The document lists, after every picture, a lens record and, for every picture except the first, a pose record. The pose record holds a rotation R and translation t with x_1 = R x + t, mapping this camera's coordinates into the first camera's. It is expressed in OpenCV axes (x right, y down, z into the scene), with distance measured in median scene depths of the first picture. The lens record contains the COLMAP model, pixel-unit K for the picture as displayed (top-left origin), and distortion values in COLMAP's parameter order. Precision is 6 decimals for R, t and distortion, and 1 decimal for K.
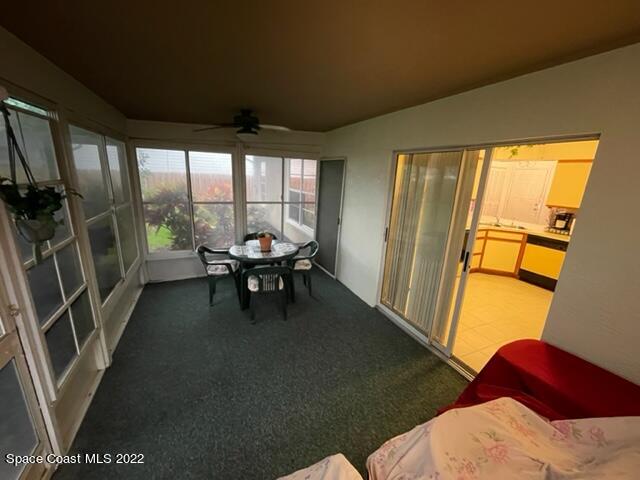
lens RADIAL K [[259.2, 0, 320.3], [0, 259.2, 241.5], [0, 0, 1]] dist [-0.001725, -0.000547]
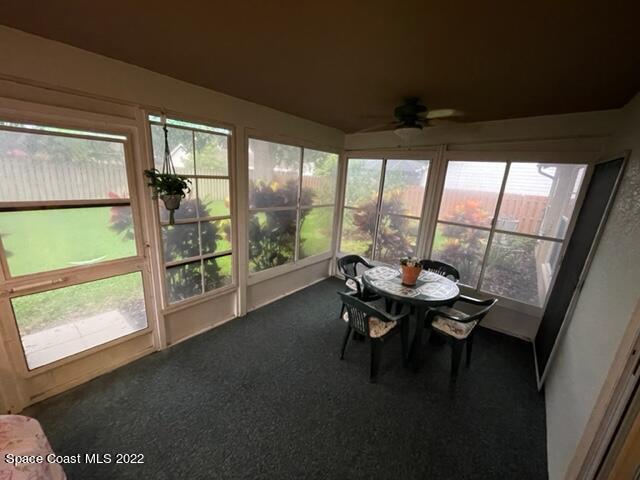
lens RADIAL K [[259.2, 0, 320.3], [0, 259.2, 241.5], [0, 0, 1]] dist [-0.001725, -0.000547]
pose [[0.456587, 0.207744, -0.865084, 0.296004], [-0.271732, 0.958455, 0.086748, -0.077782], [0.847166, 0.195463, 0.494069, 0.399957]]
